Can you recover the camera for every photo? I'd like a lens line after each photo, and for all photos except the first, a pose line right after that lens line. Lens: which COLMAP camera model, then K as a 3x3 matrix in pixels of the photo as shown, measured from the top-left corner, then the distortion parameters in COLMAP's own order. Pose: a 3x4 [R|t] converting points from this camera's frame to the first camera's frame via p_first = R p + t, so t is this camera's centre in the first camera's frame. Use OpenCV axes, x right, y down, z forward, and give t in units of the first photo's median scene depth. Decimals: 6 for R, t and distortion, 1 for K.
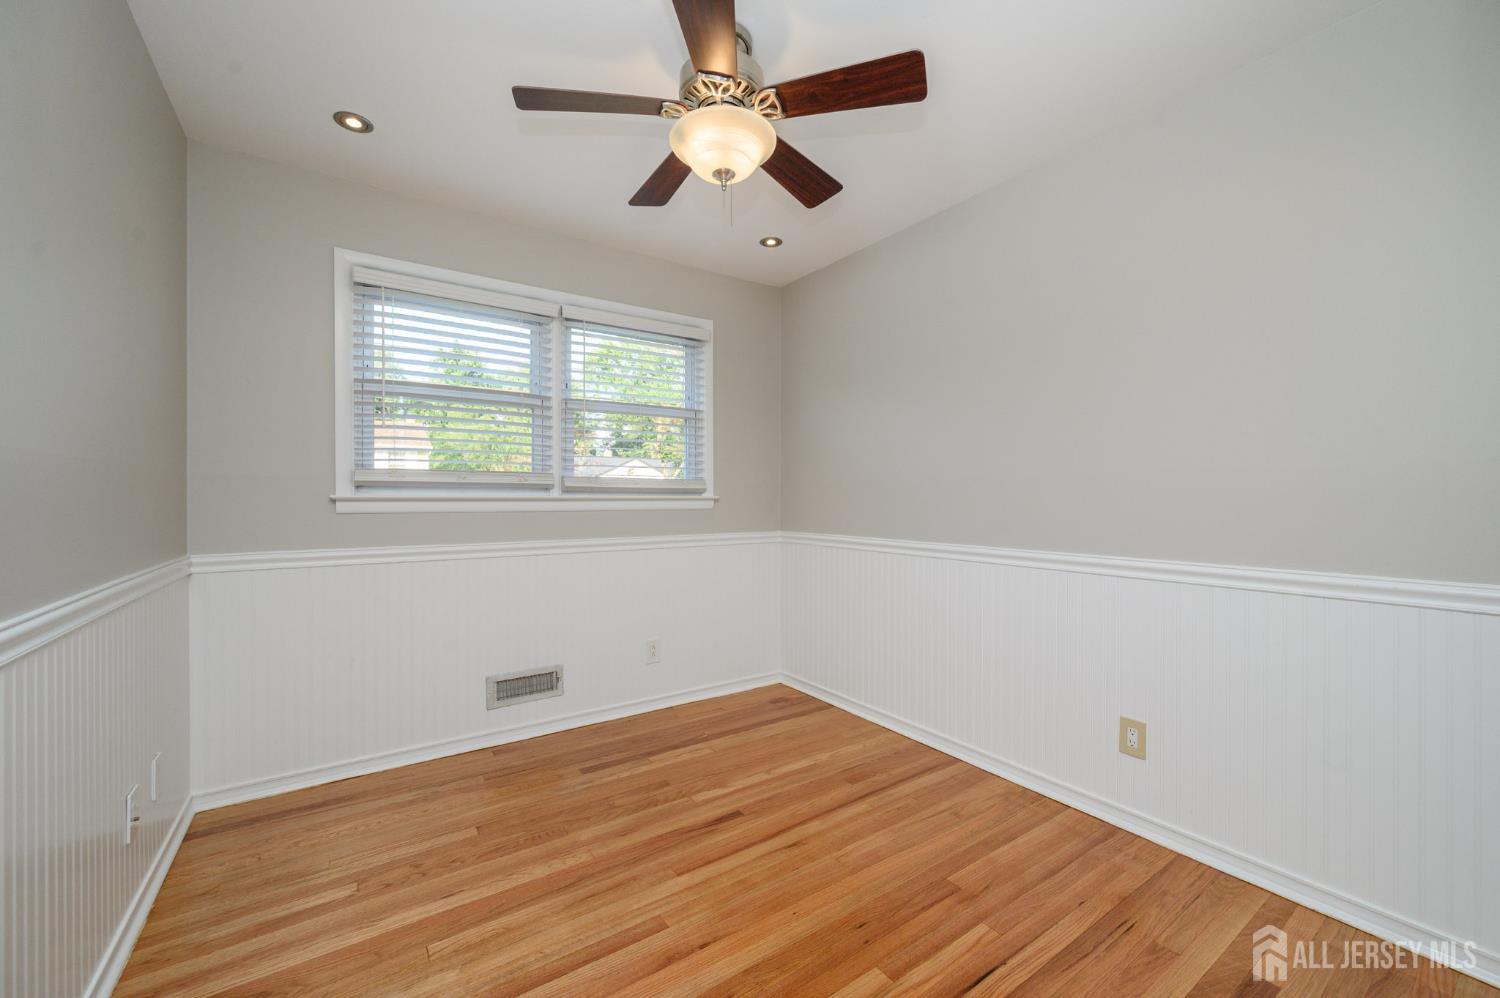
lens RADIAL K [[589.9, 0, 745.0], [0, 589.9, 495.0], [0, 0, 1]] dist [-0.000226, 0.000067]
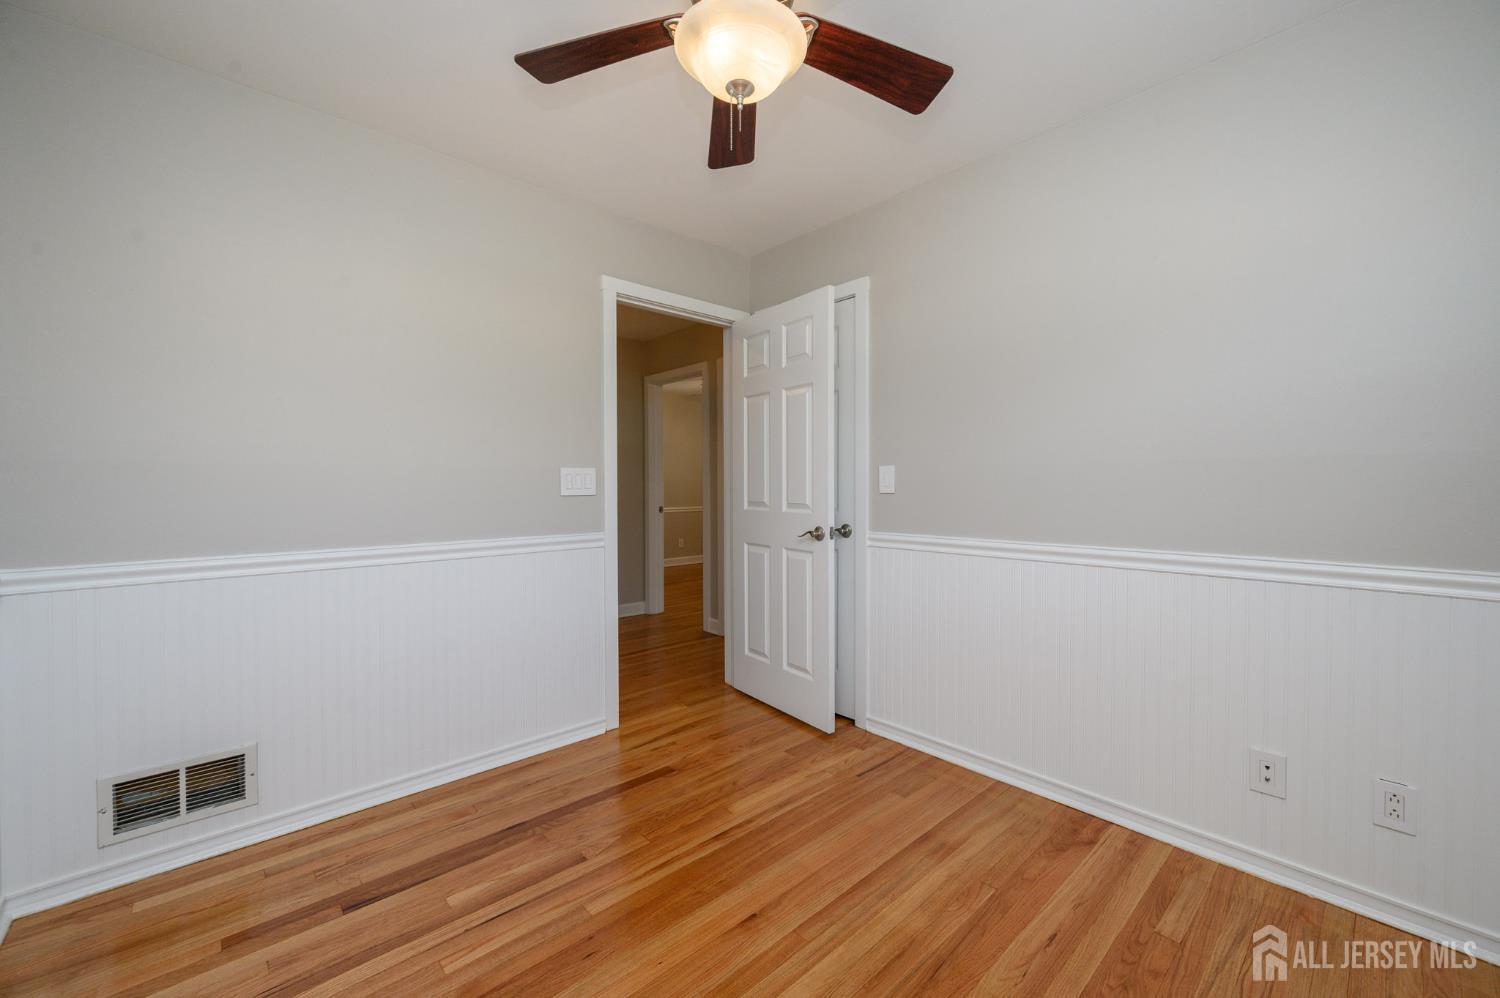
lens RADIAL K [[589.9, 0, 755.0], [0, 589.9, 498.0], [0, 0, 1]] dist [-0.000226, 0.000067]
pose [[0.990598, -0.007524, 0.136594, -0.127624], [0.004605, 0.999754, 0.021675, -0.000716], [-0.136724, -0.020842, 0.990390, 0.183088]]
